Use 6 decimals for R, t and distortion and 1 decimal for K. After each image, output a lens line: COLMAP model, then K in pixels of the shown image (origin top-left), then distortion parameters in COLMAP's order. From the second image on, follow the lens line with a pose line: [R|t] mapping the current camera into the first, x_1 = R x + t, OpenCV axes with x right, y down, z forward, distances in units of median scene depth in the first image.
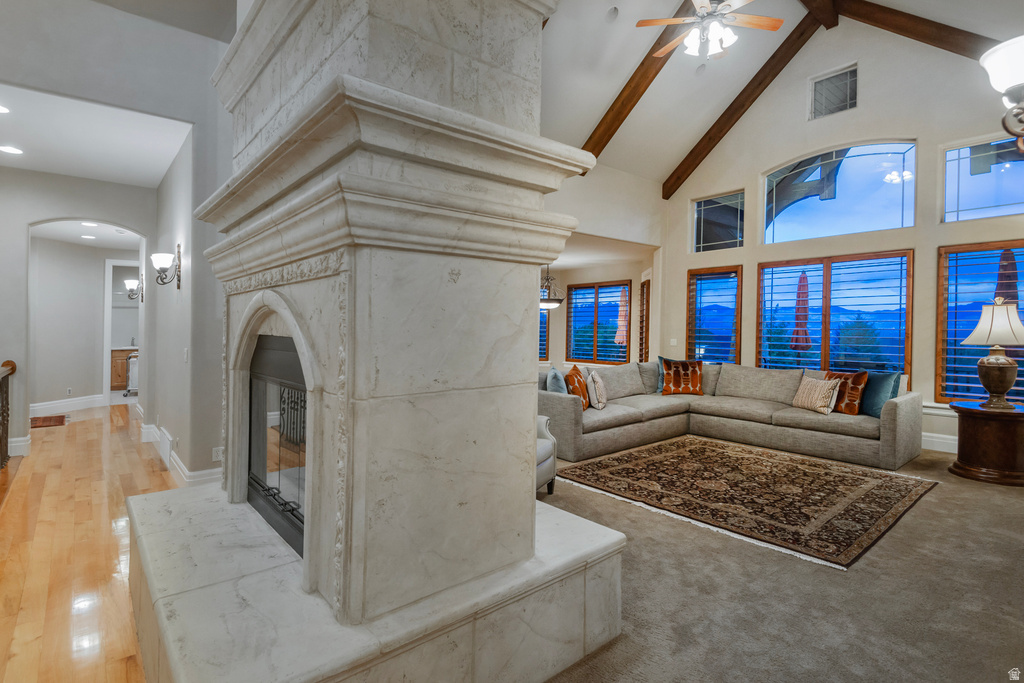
lens RADIAL K [[501.3, 0, 540.6], [0, 501.3, 342.4], [0, 0, 1]] dist [0.018590, -0.016552]
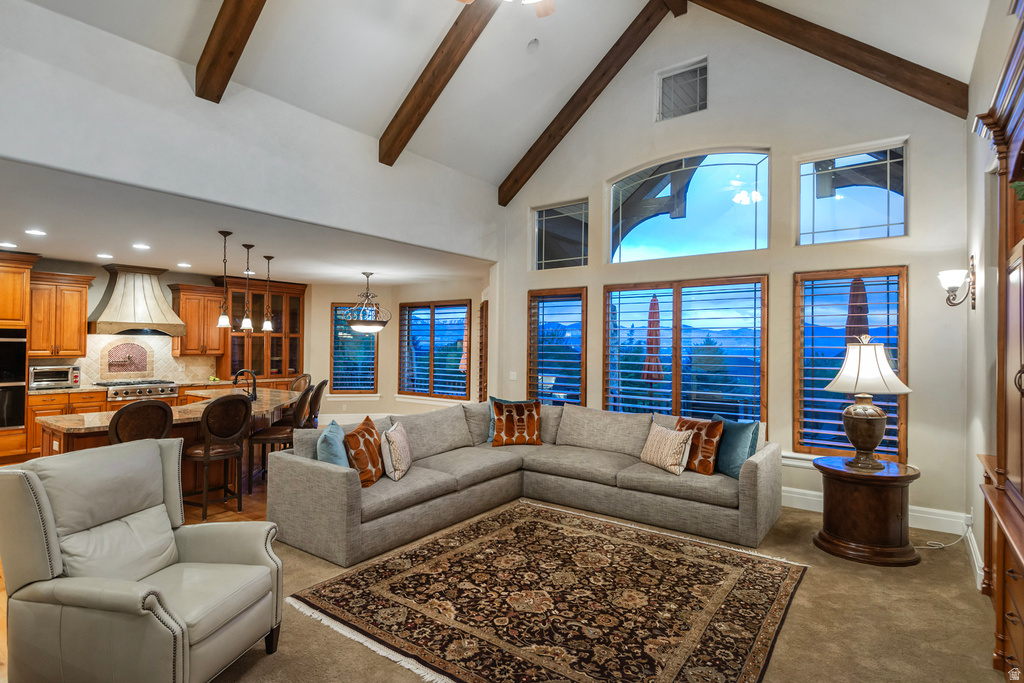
lens RADIAL K [[522.4, 0, 519.8], [0, 522.4, 344.9], [0, 0, 1]] dist [0.044220, -0.026177]
pose [[0.976525, 0.001870, 0.215395, 0.132143], [0.004144, 0.999614, -0.027469, -0.042179], [-0.215364, 0.027717, 0.976140, 0.216541]]
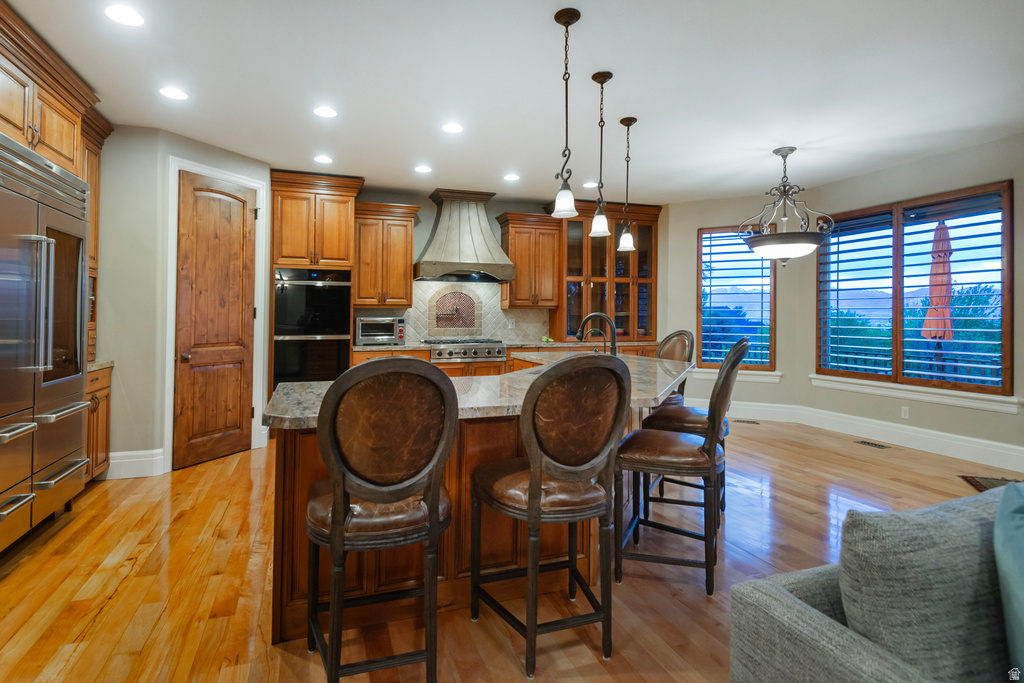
lens RADIAL K [[553.7, 0, 510.6], [0, 553.7, 313.0], [0, 0, 1]] dist [0.020521, -0.000069]
pose [[0.931430, -0.004849, -0.363889, -0.065358], [-0.008234, 0.999374, -0.034393, -0.000132], [0.363828, 0.035031, 0.930807, 0.837973]]
